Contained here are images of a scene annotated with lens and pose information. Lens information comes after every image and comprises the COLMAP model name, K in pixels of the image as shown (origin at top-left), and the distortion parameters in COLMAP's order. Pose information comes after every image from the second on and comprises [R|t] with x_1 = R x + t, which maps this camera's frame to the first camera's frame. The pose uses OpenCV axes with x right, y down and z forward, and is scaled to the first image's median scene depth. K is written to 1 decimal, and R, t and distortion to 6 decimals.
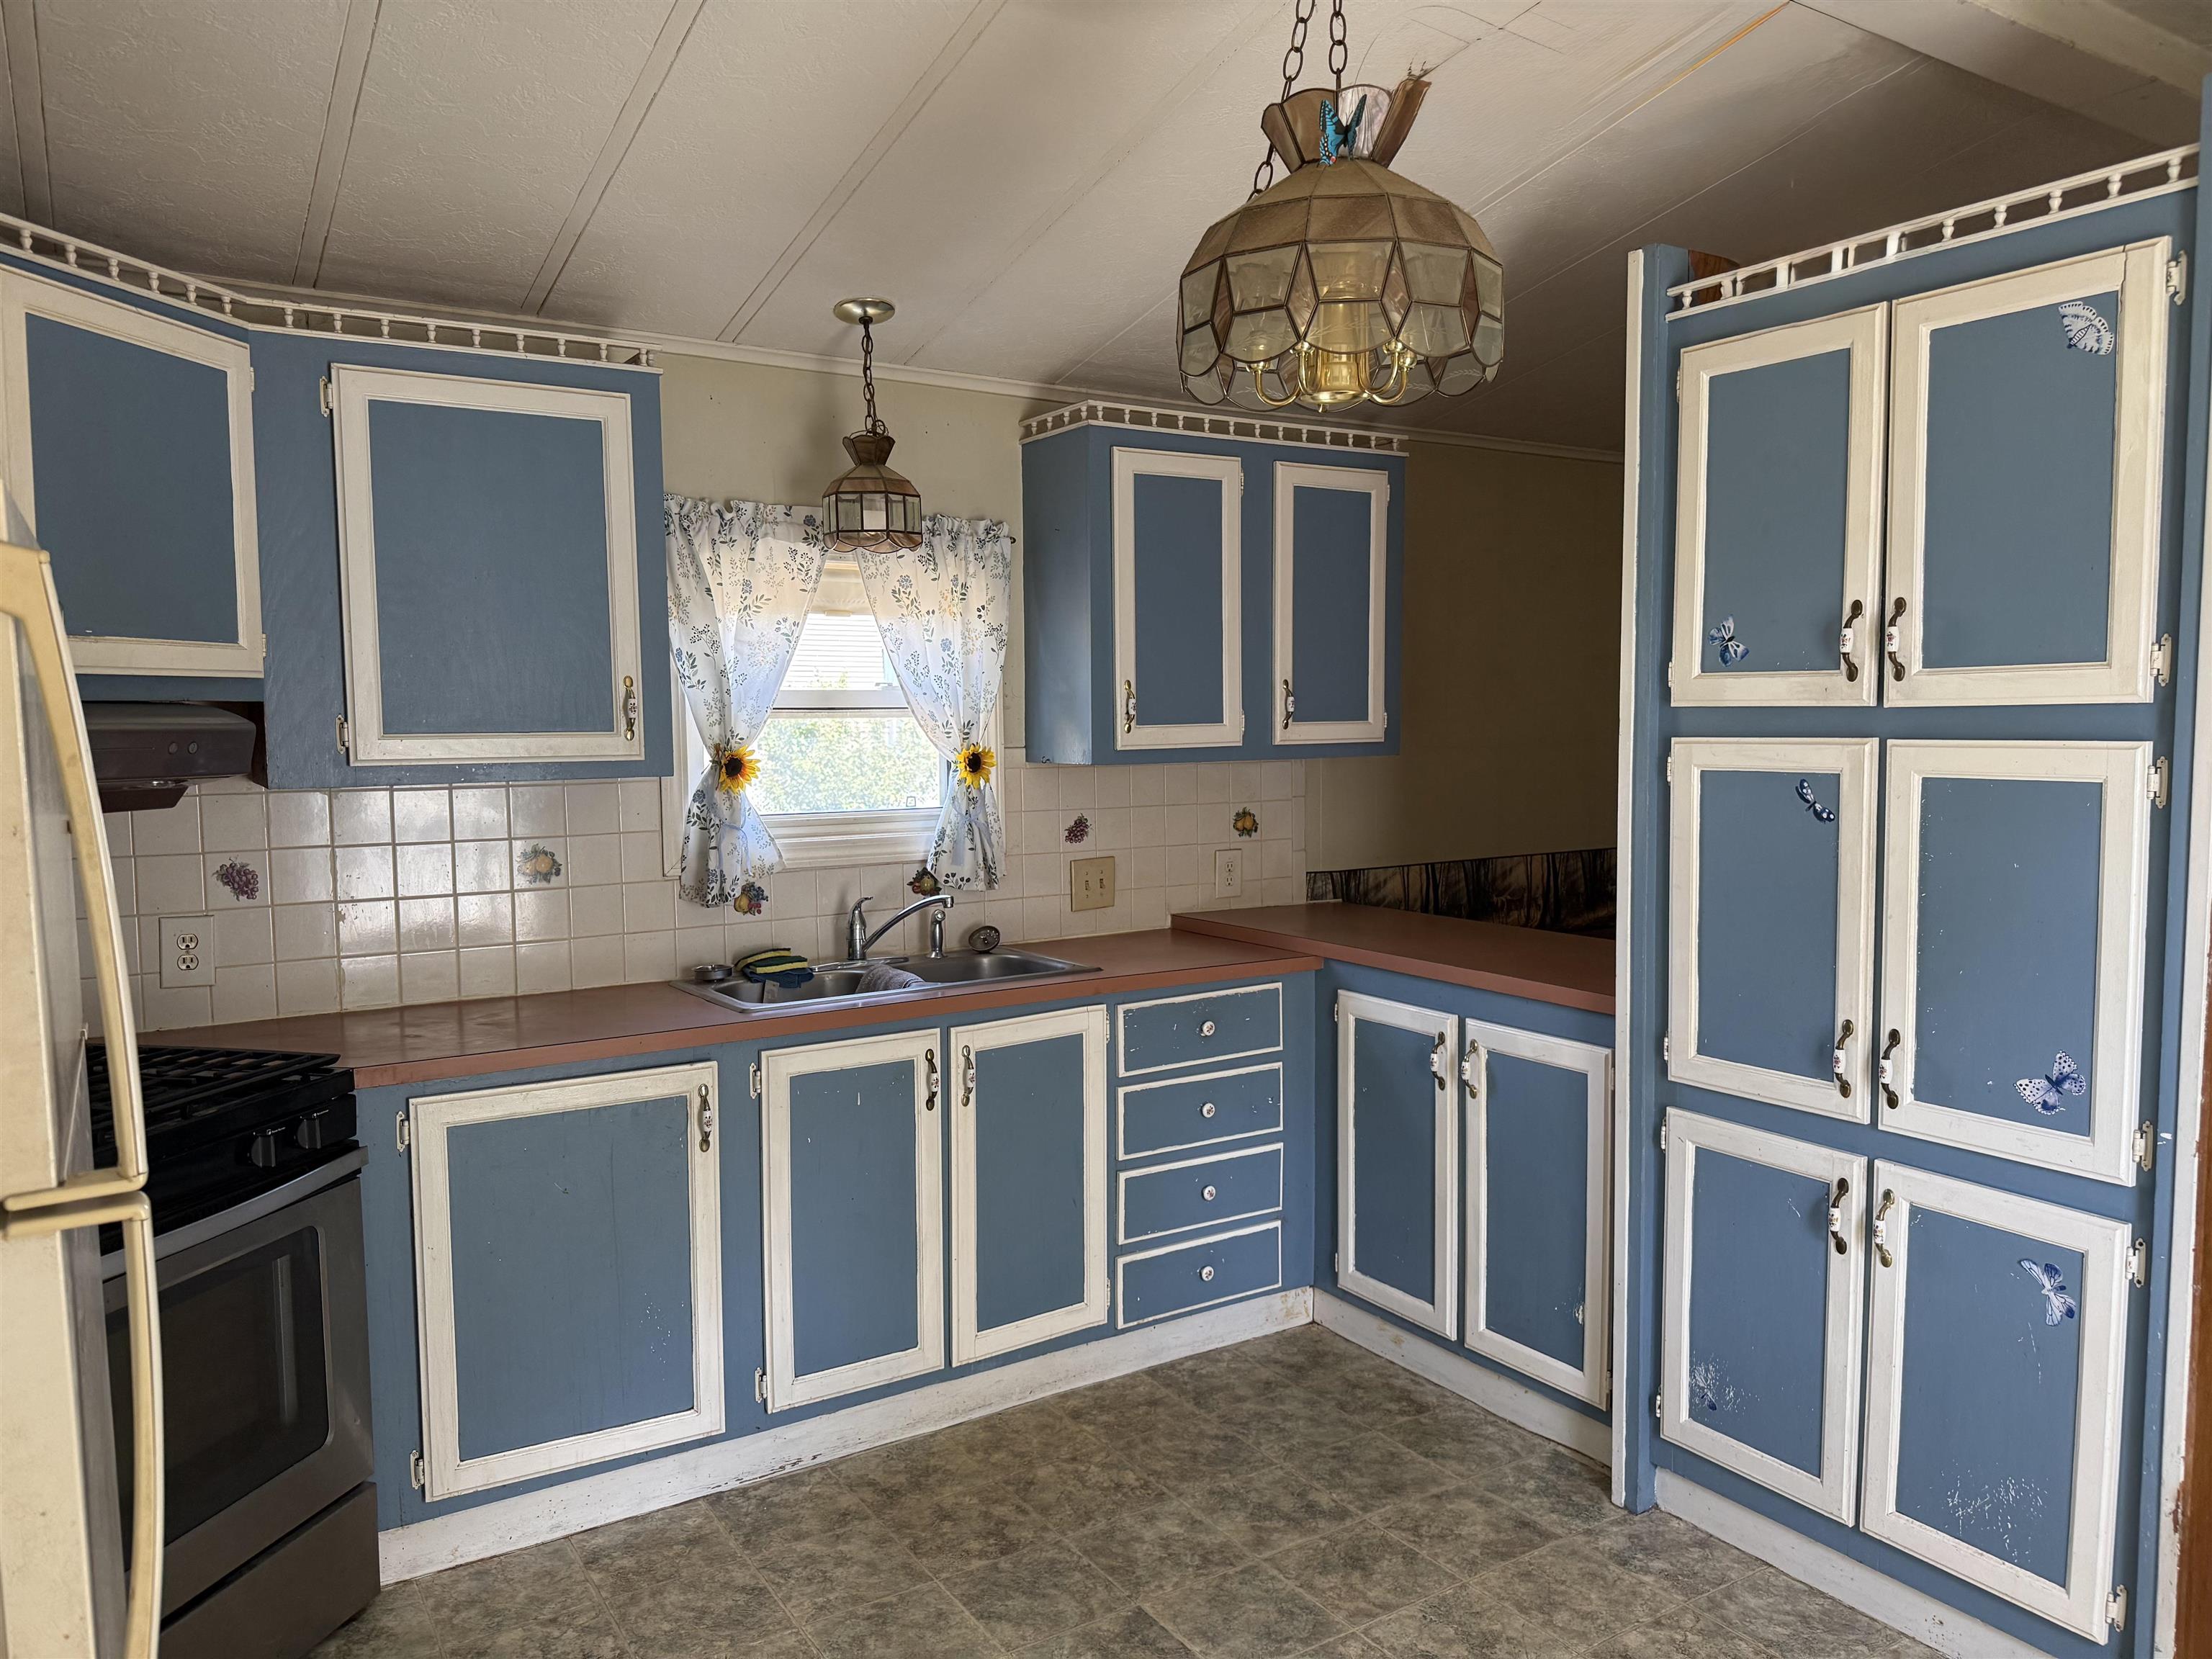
lens RADIAL K [[1575.9, 0, 1106.0], [0, 1575.9, 829.5], [0, 0, 1]] dist [0.118774, -0.207816]
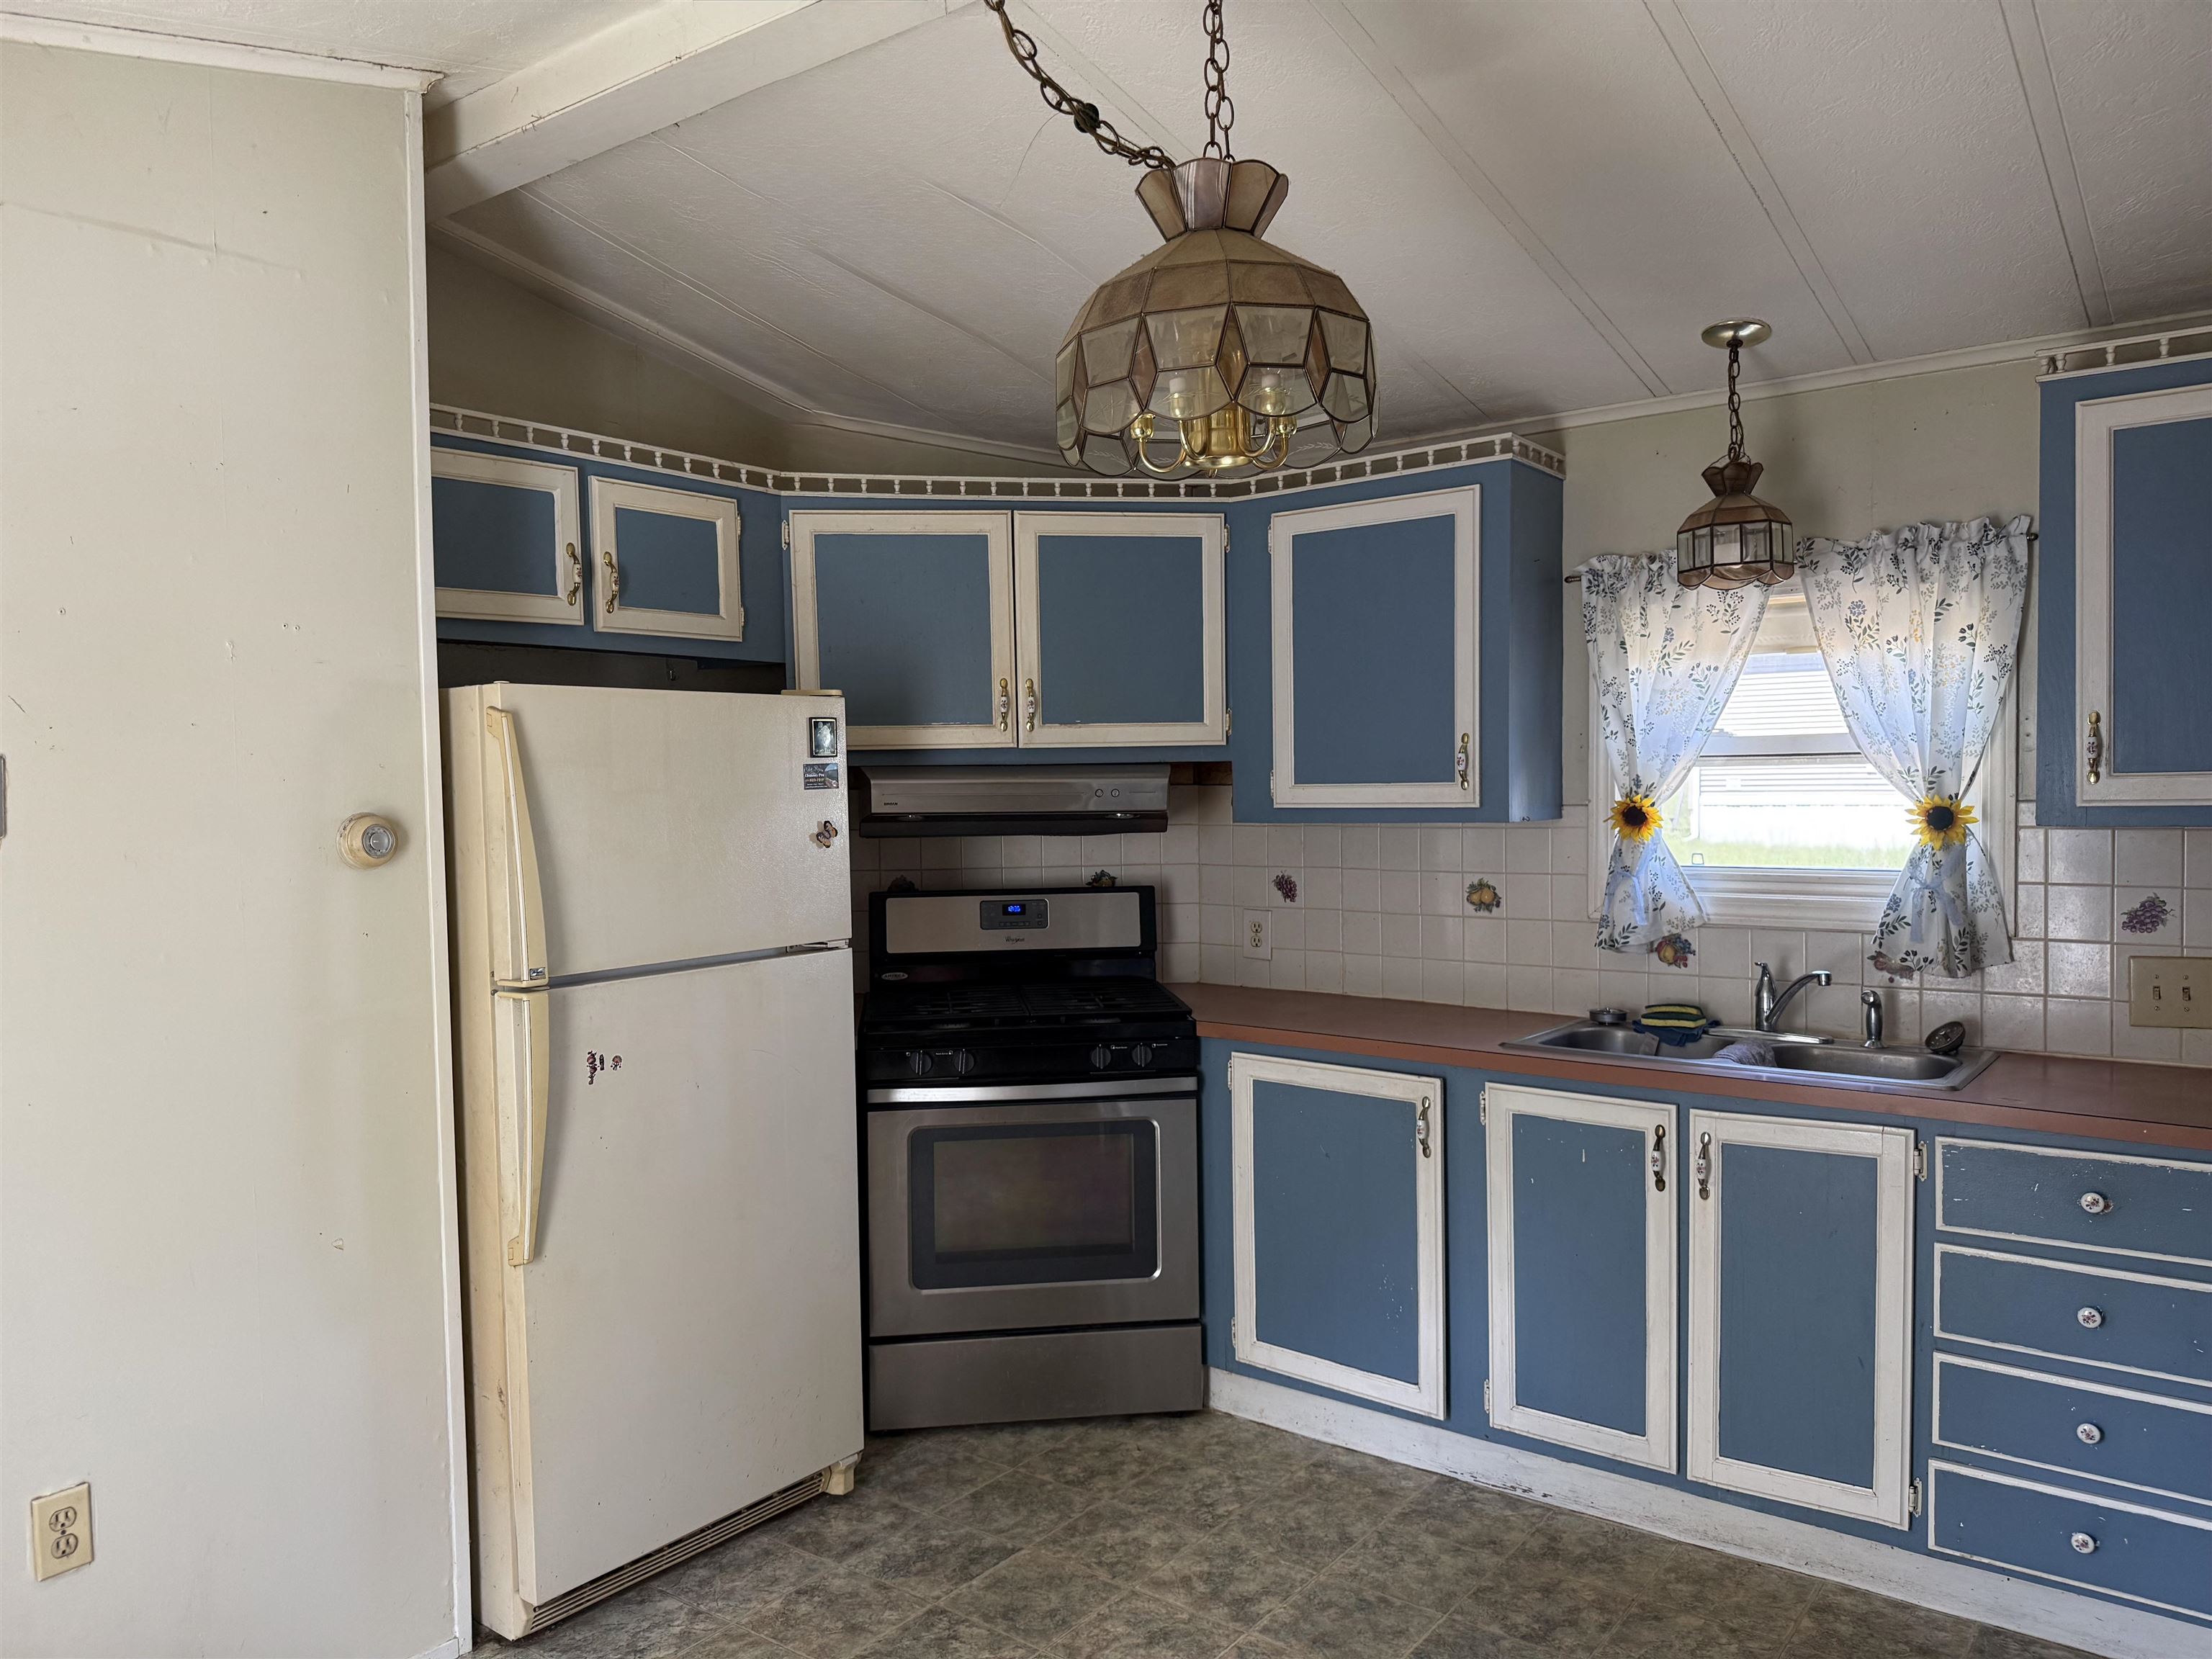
lens RADIAL K [[1537.9, 0, 1106.0], [0, 1537.9, 829.5], [0, 0, 1]] dist [-0.011568, -0.005095]
pose [[0.328961, 0.037470, -0.943600, 0.599227], [-0.052999, 0.998370, 0.021169, -0.034686], [0.942855, 0.043046, 0.330411, 0.374212]]
